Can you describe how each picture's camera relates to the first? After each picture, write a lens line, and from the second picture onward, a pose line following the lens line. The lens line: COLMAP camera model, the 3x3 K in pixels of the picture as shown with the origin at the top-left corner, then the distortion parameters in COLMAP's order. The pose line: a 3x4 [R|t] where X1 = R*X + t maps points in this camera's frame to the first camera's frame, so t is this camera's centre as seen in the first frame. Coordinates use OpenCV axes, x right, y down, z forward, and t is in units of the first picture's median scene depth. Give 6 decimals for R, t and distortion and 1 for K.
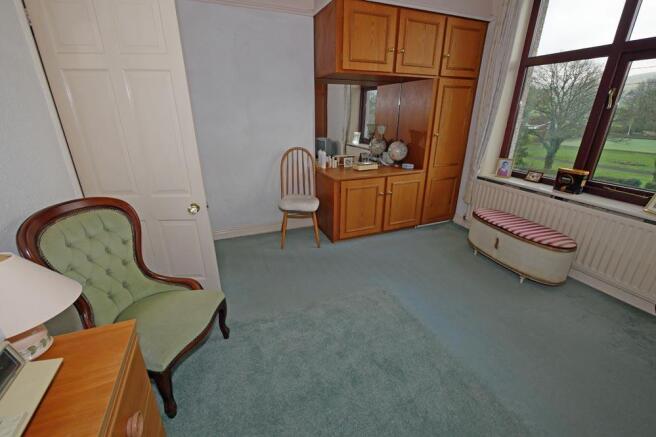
lens RADIAL K [[278.7, 0, 328.0], [0, 278.7, 215.7], [0, 0, 1]] dist [0.001200, 0.000314]
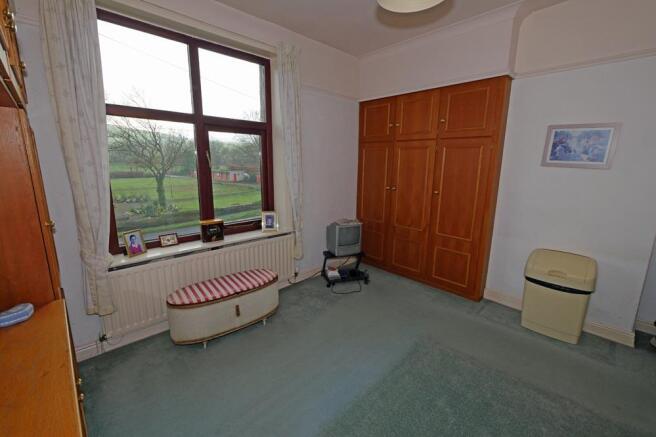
lens RADIAL K [[278.7, 0, 328.0], [0, 278.7, 215.7], [0, 0, 1]] dist [0.001200, 0.000314]
pose [[-0.362865, -0.184101, 0.913475, -0.264909], [0.323027, 0.894653, 0.308626, -0.357457], [-0.874061, 0.407067, -0.265169, 0.853434]]
